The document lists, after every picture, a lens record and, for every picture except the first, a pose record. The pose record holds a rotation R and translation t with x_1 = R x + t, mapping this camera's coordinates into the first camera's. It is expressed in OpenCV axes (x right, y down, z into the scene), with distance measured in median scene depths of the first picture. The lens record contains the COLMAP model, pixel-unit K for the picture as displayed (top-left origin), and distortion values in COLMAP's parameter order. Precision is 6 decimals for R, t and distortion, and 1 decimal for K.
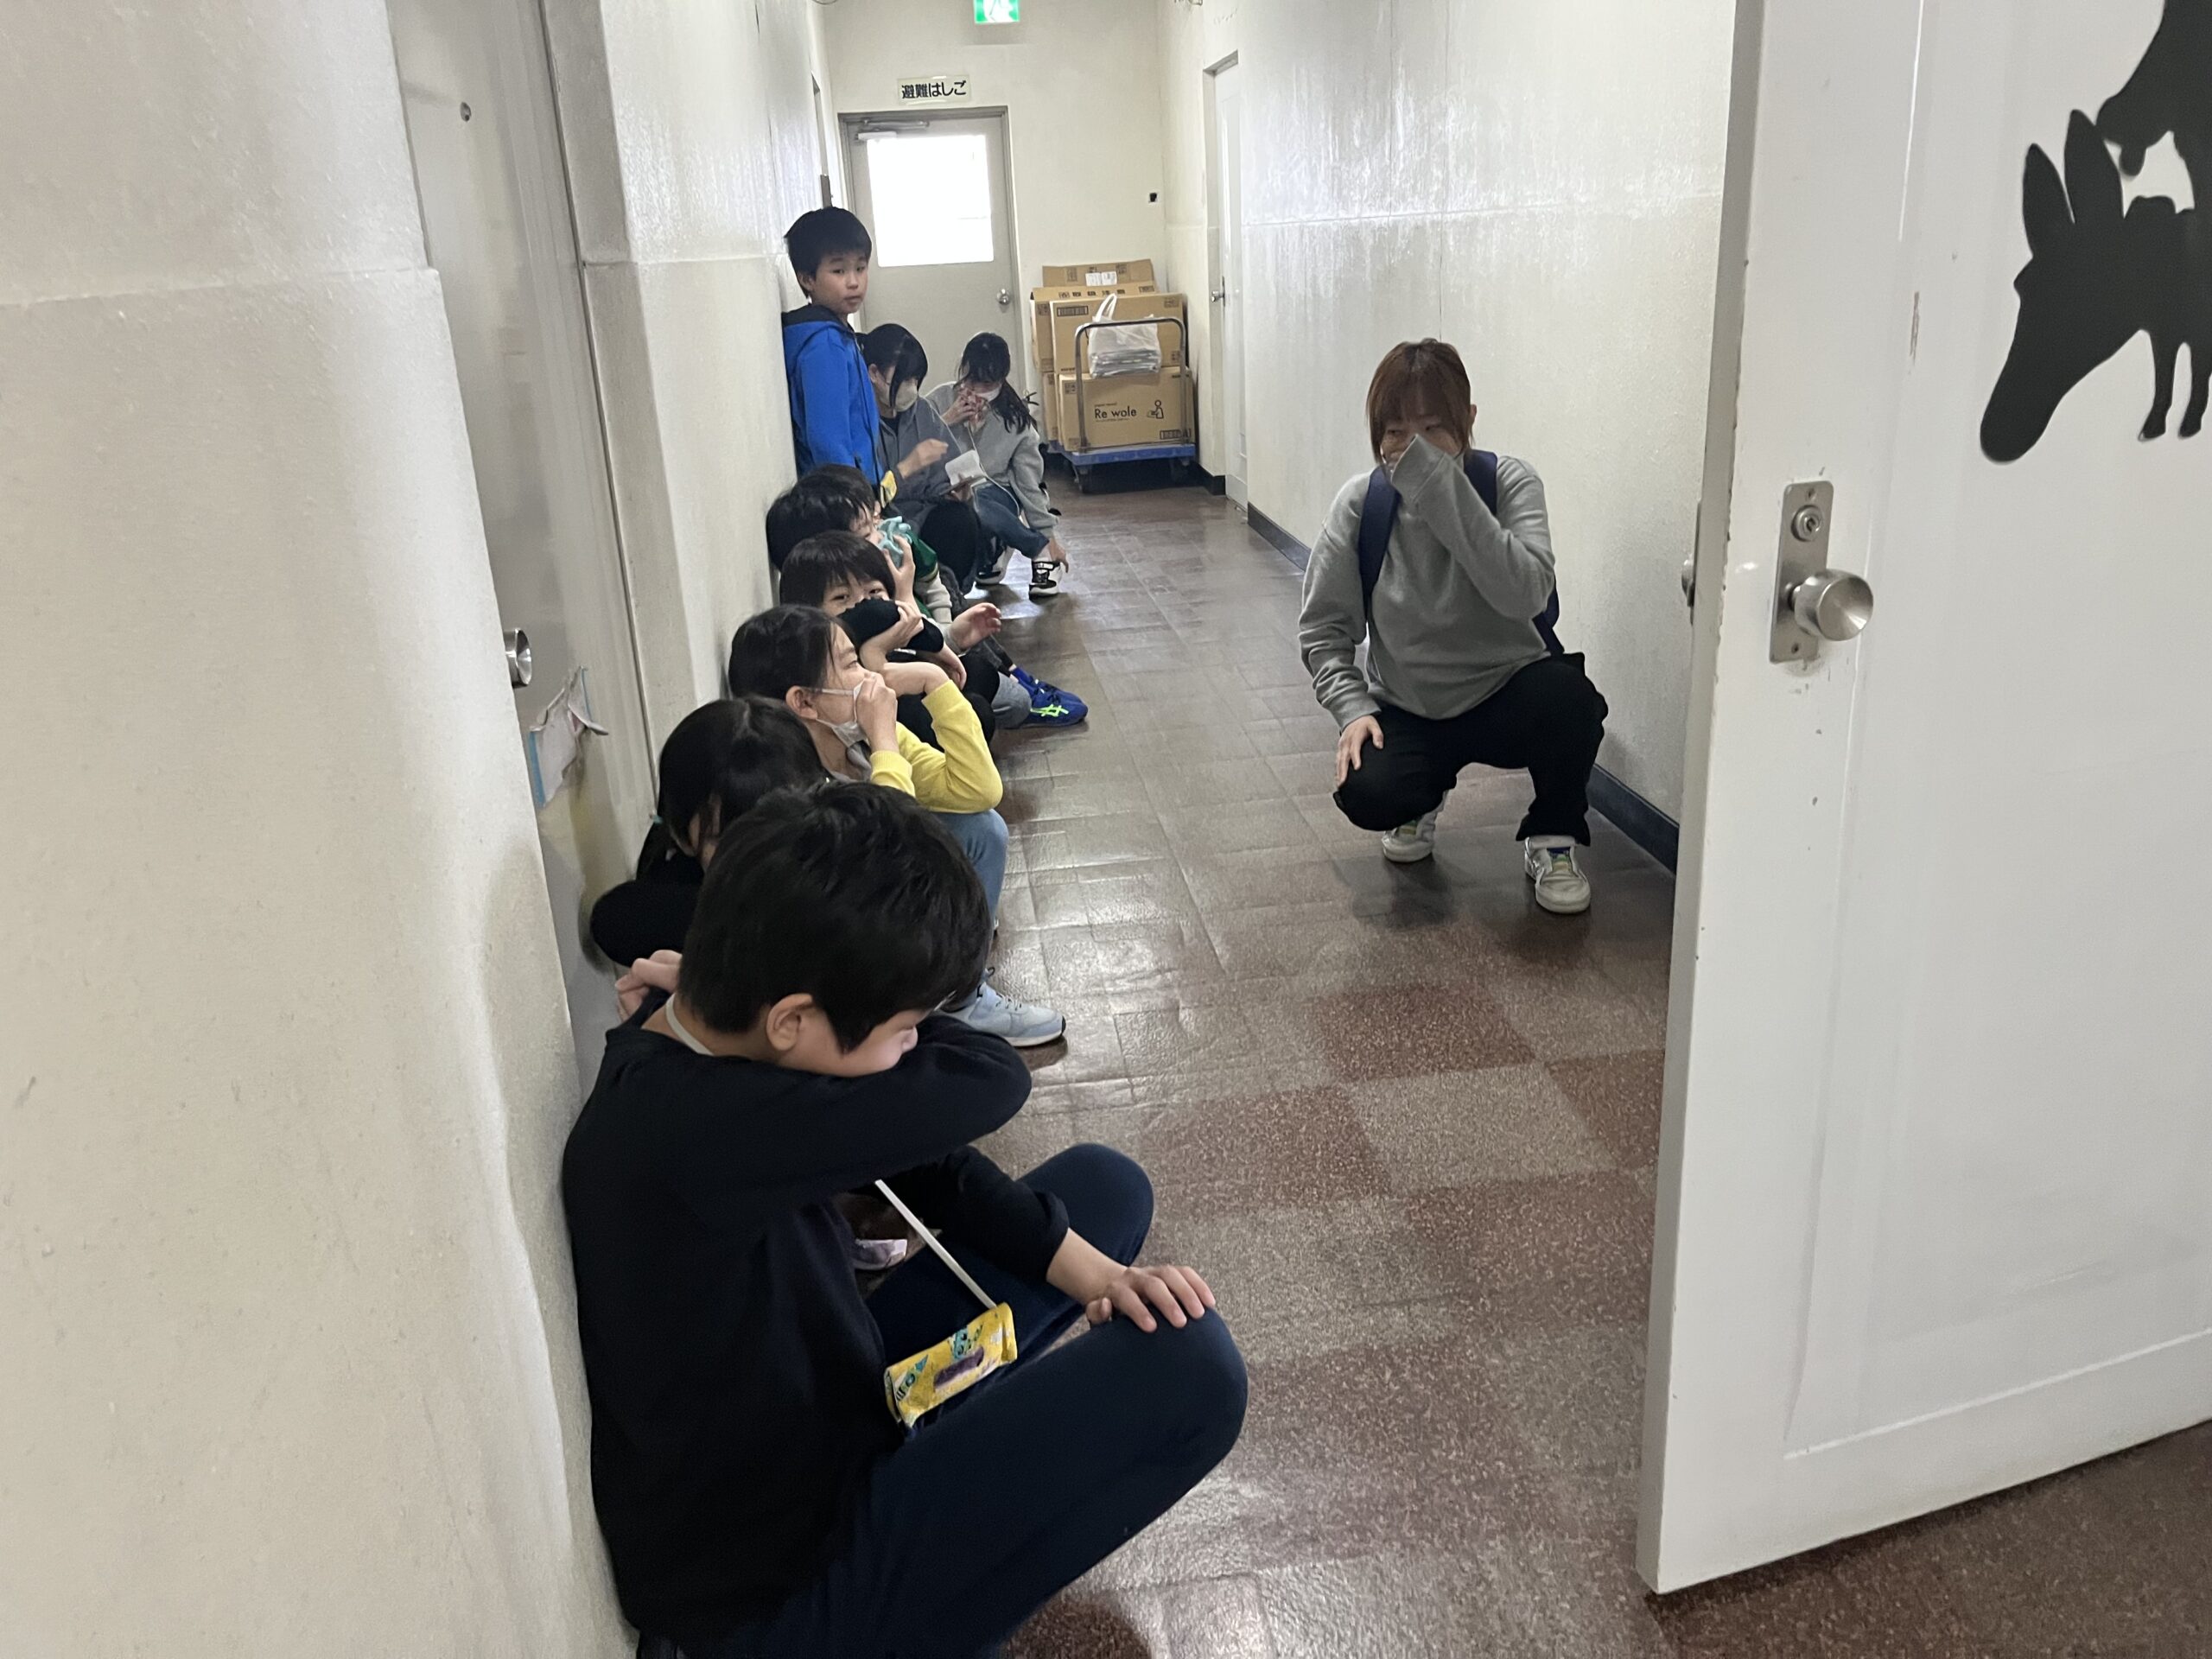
lens RADIAL K [[1690.6, 0, 1106.0], [0, 1690.6, 829.5], [0, 0, 1]] dist [0.153615, -0.184387]
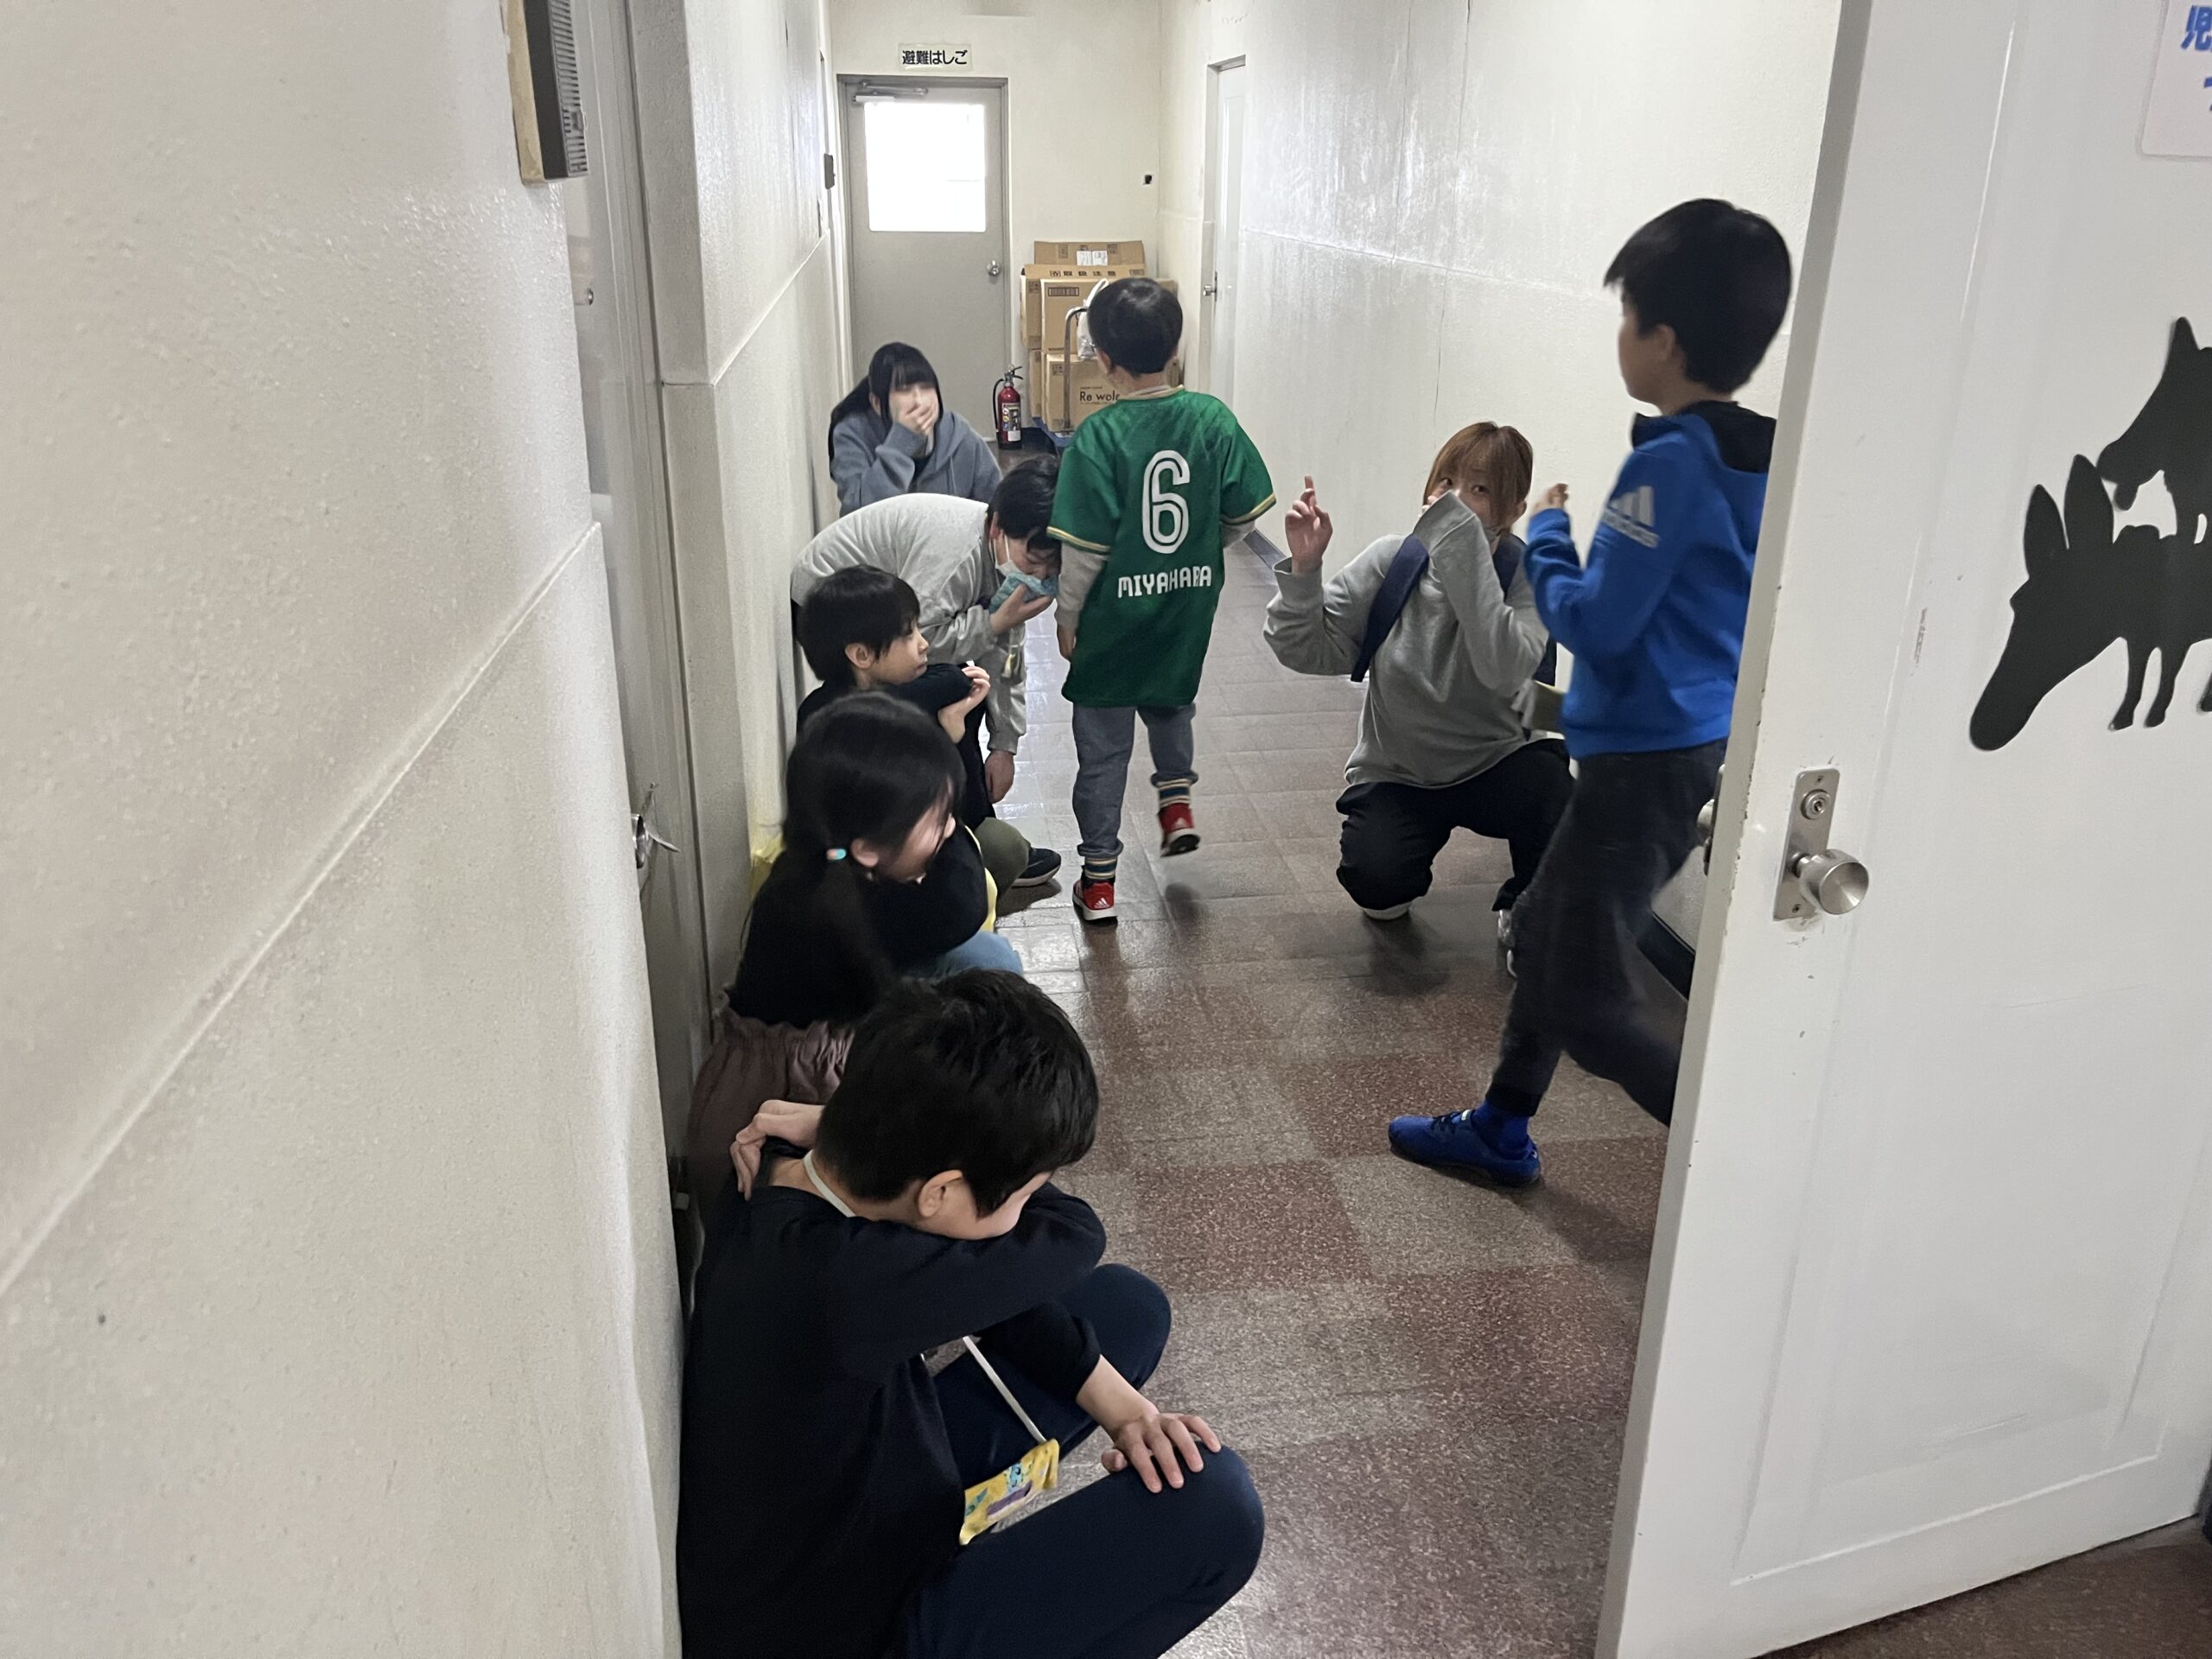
lens RADIAL K [[1690.6, 0, 1106.0], [0, 1690.6, 829.5], [0, 0, 1]] dist [0.153615, -0.184387]
pose [[0.998080, 0.050000, 0.036547, -0.053576], [-0.051471, 0.997854, 0.040470, -0.104029], [-0.034445, -0.042273, 0.998512, -0.059032]]
